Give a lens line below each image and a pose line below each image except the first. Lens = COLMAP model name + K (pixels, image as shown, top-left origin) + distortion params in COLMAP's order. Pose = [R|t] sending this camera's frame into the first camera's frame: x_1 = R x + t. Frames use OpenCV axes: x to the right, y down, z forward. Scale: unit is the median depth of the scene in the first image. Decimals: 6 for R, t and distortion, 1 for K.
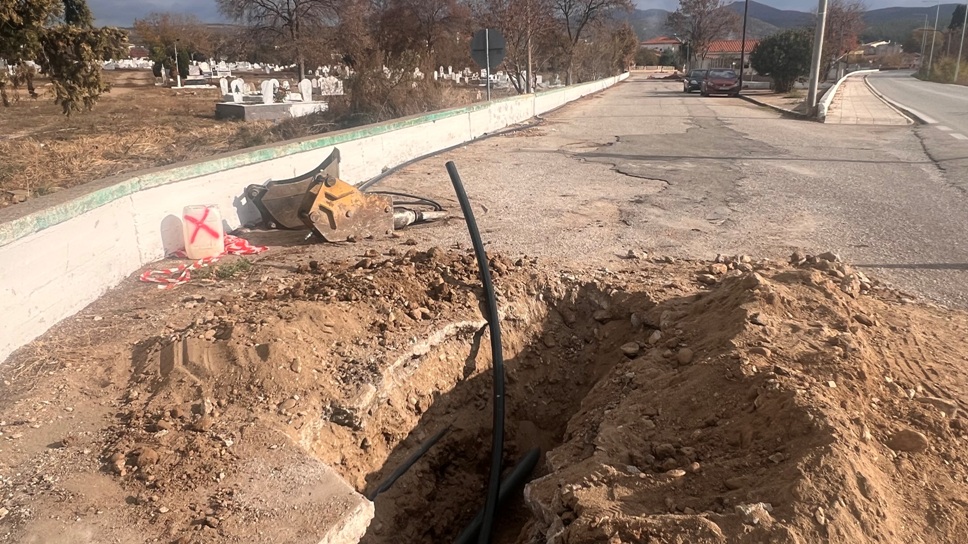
lens RADIAL K [[718.1, 0, 483.1], [0, 718.1, 275.1], [0, 0, 1]] dist [-0.006346, -0.001817]
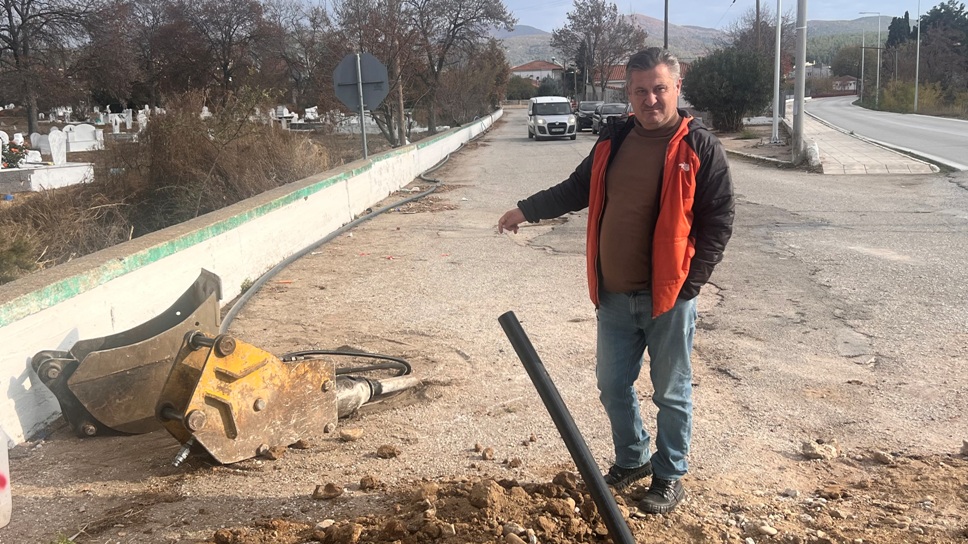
lens RADIAL K [[993.5, 0, 483.9], [0, 993.5, 265.6], [0, 0, 1]] dist [0.042521, 0.000000]
pose [[0.981158, -0.048450, 0.187034, -0.144233], [0.070397, 0.991150, -0.112544, -0.084158], [-0.179926, 0.123590, 0.975885, 0.239264]]
